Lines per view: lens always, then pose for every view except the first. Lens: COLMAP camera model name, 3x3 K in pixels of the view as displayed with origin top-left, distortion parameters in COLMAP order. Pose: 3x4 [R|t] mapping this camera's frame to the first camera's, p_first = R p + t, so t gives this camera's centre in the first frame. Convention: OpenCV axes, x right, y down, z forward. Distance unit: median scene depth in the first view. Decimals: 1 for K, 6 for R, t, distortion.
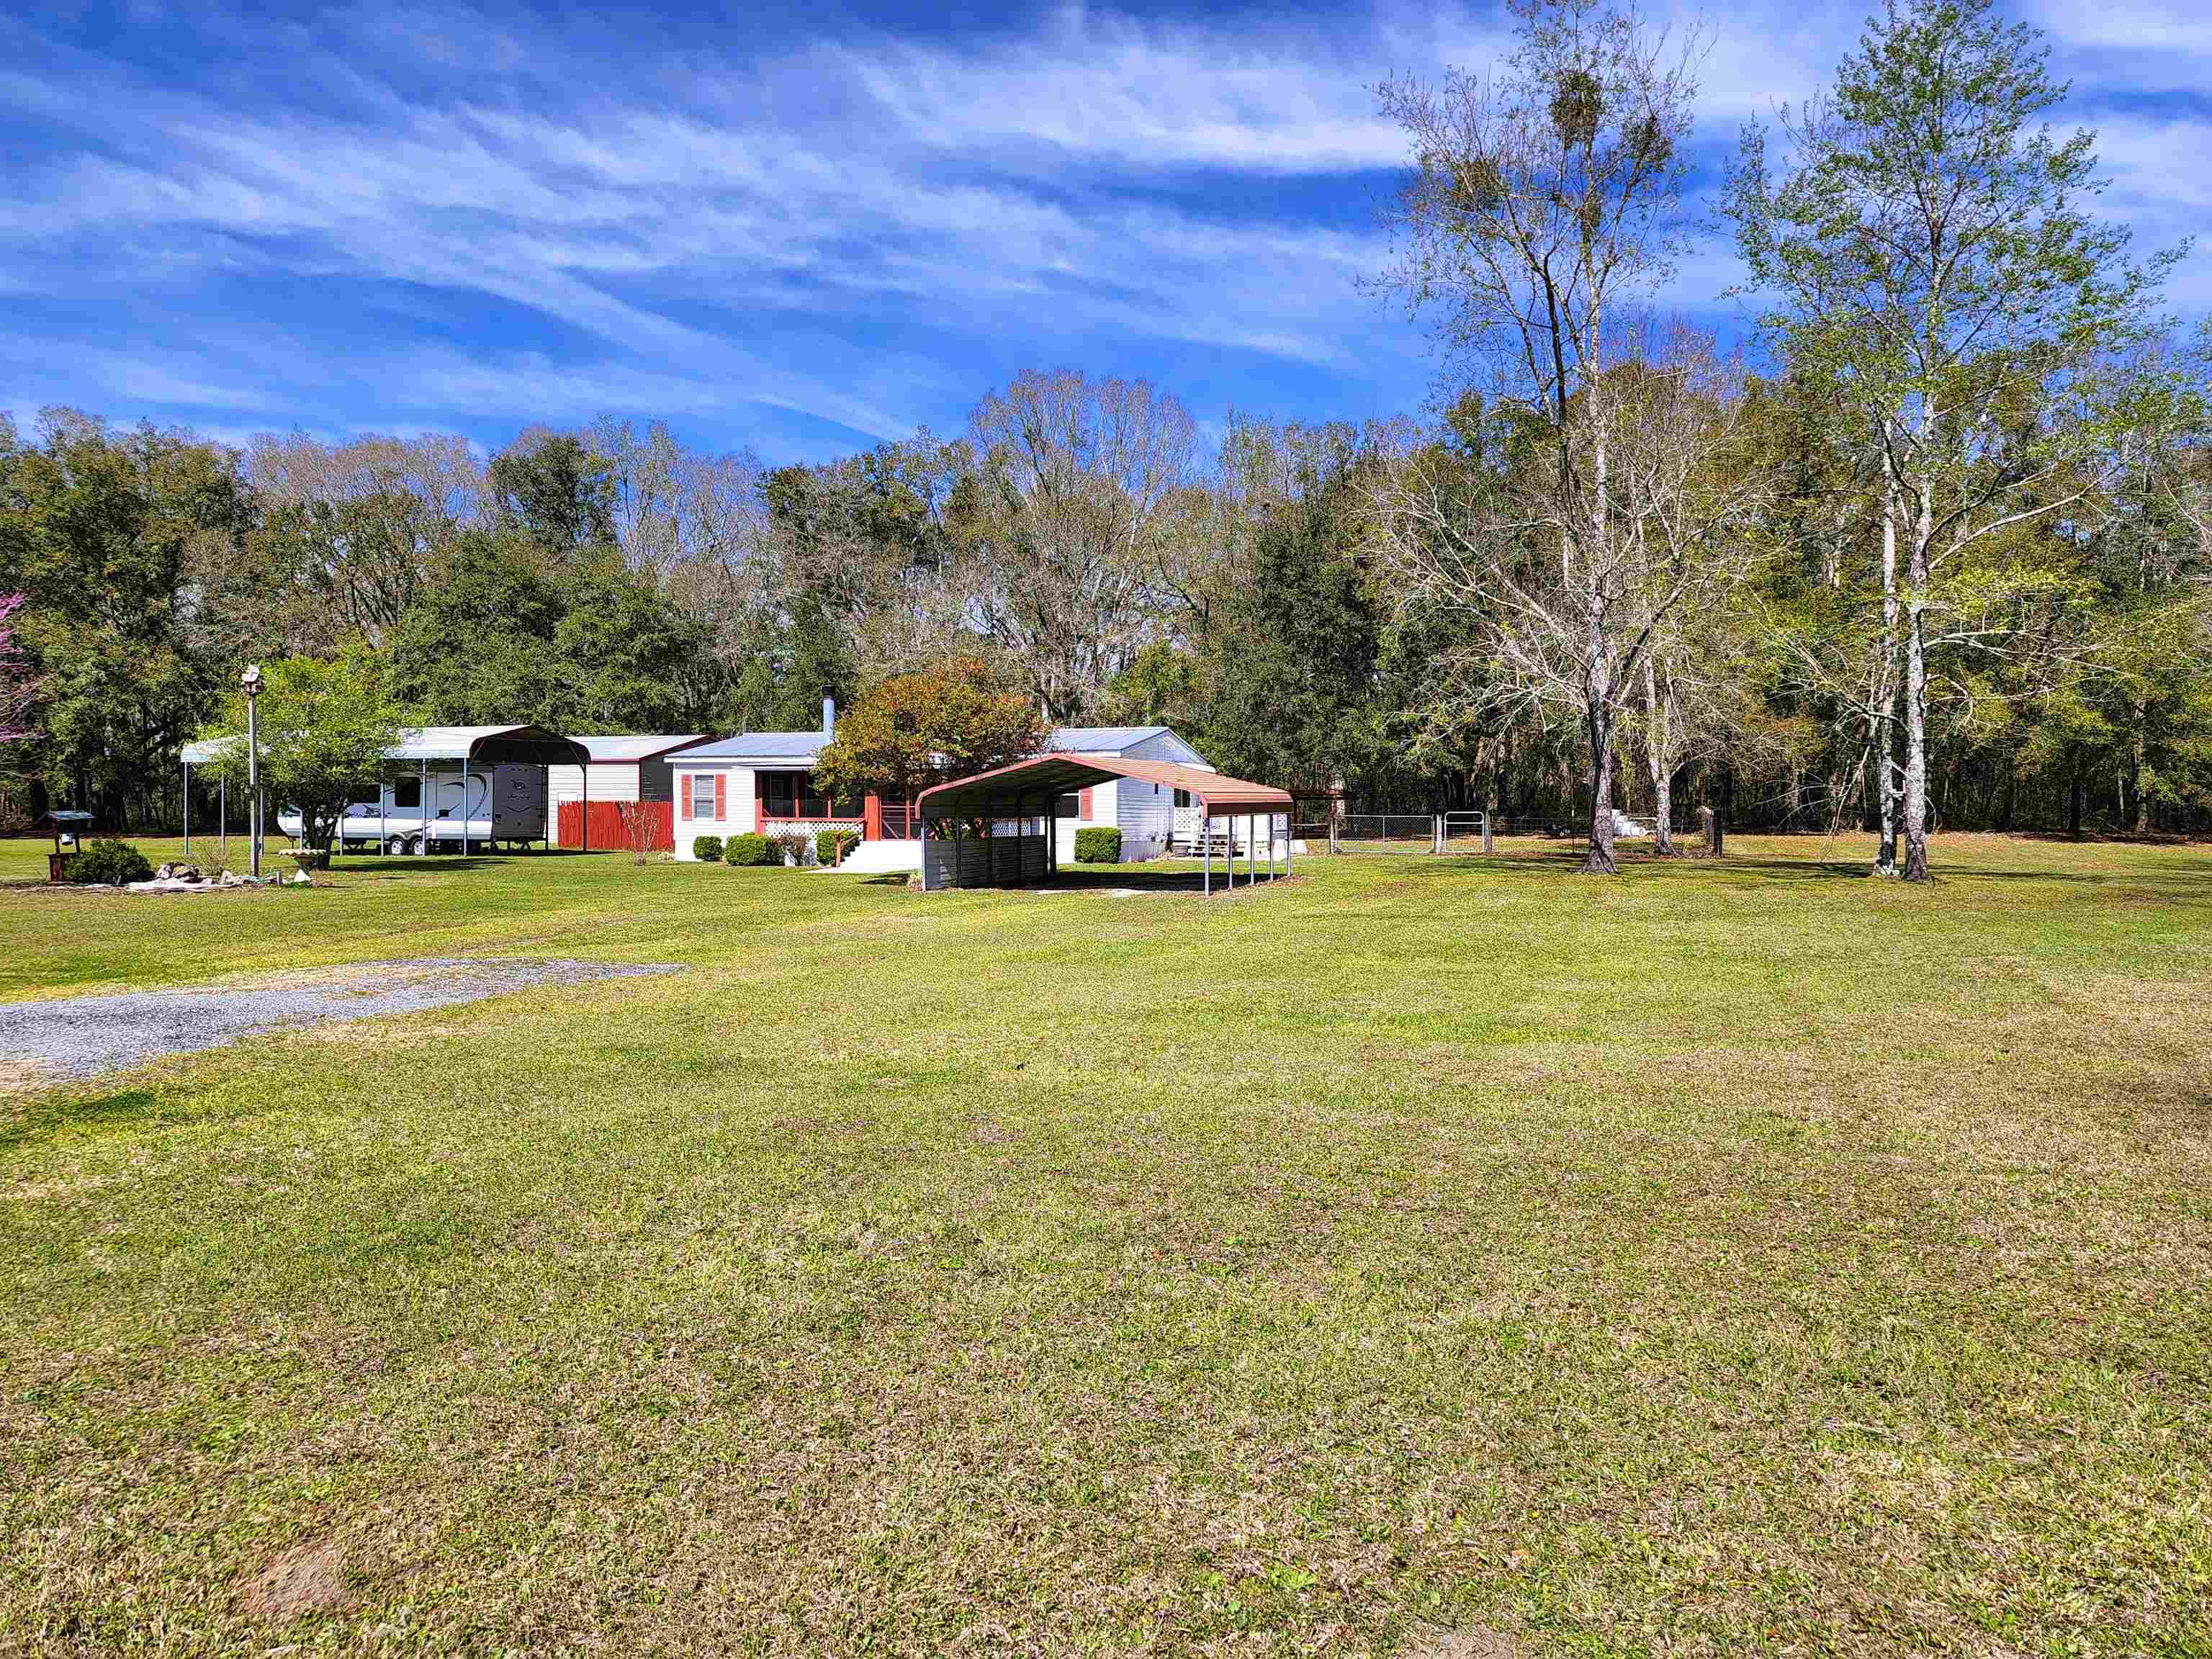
lens RADIAL K [[1467.0, 0, 1106.0], [0, 1467.0, 829.5], [0, 0, 1]] dist [0.065567, -0.049019]
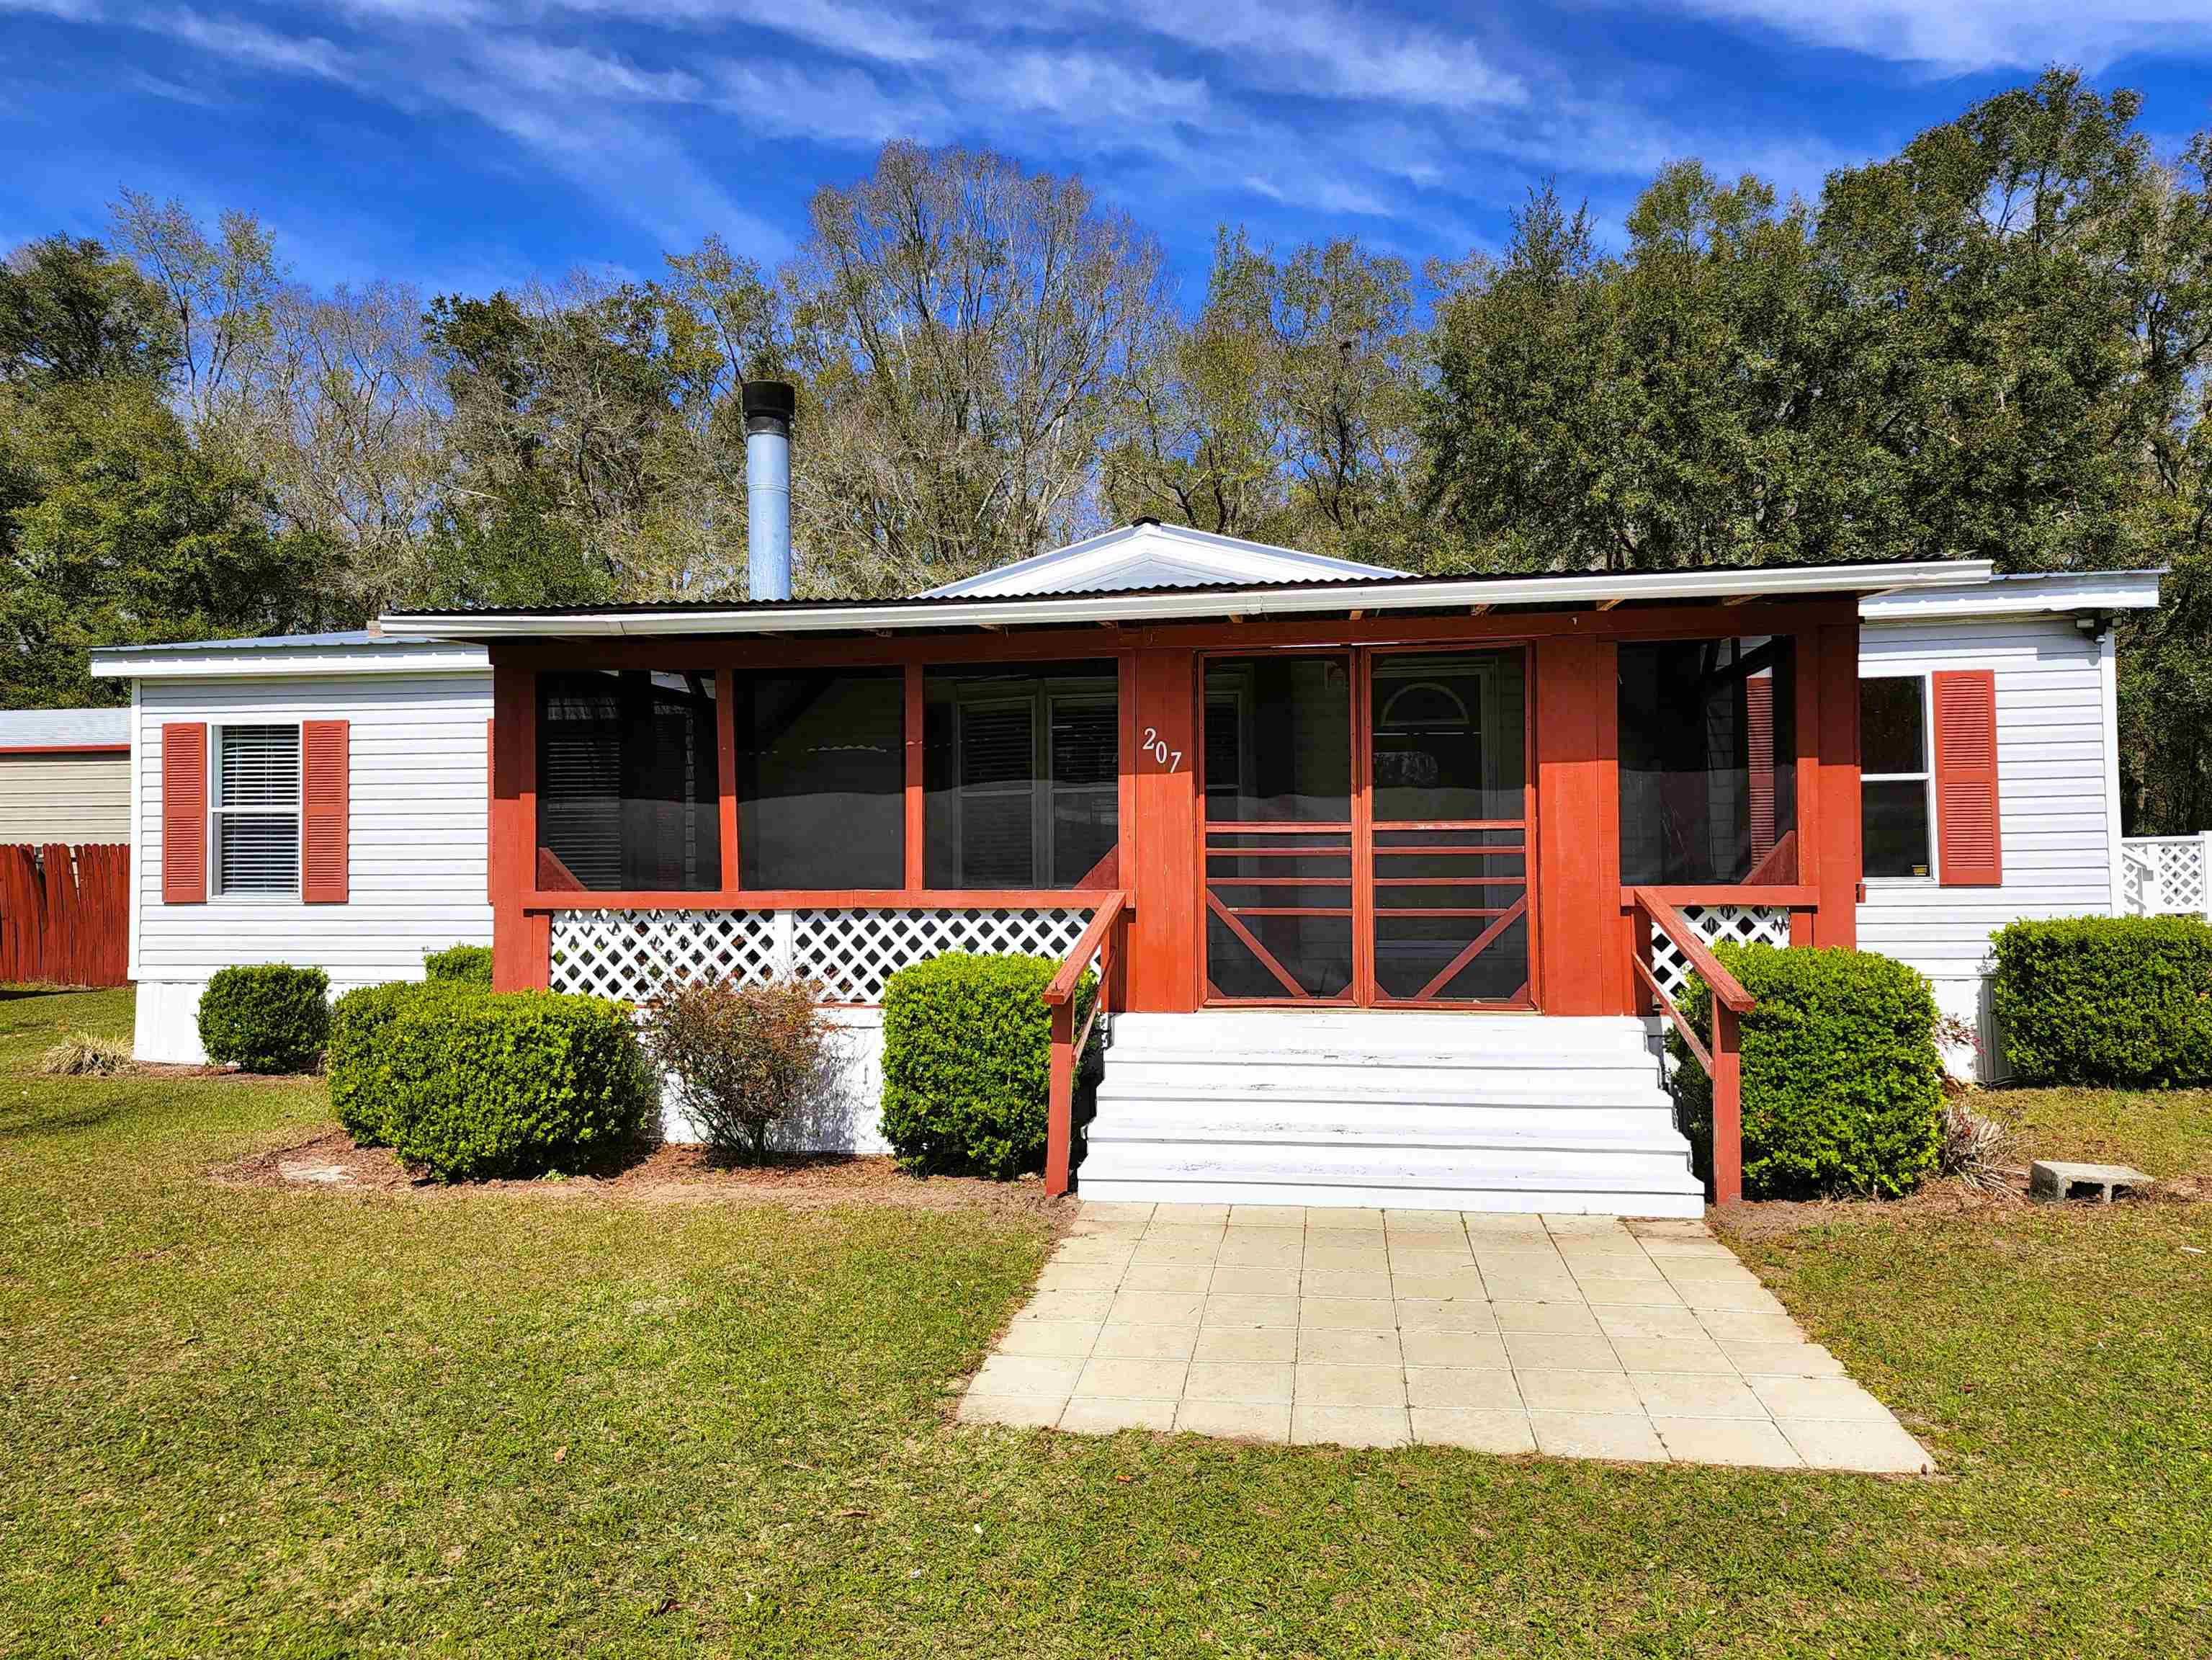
lens RADIAL K [[1529.3, 0, 1095.9], [0, 1529.3, 791.4], [0, 0, 1]] dist [0.092281, -0.075756]
pose [[0.983057, 0.005411, 0.183218, -0.179879], [0.006820, 0.997792, -0.066061, -0.007090], [-0.183171, 0.066191, 0.980850, 0.710469]]
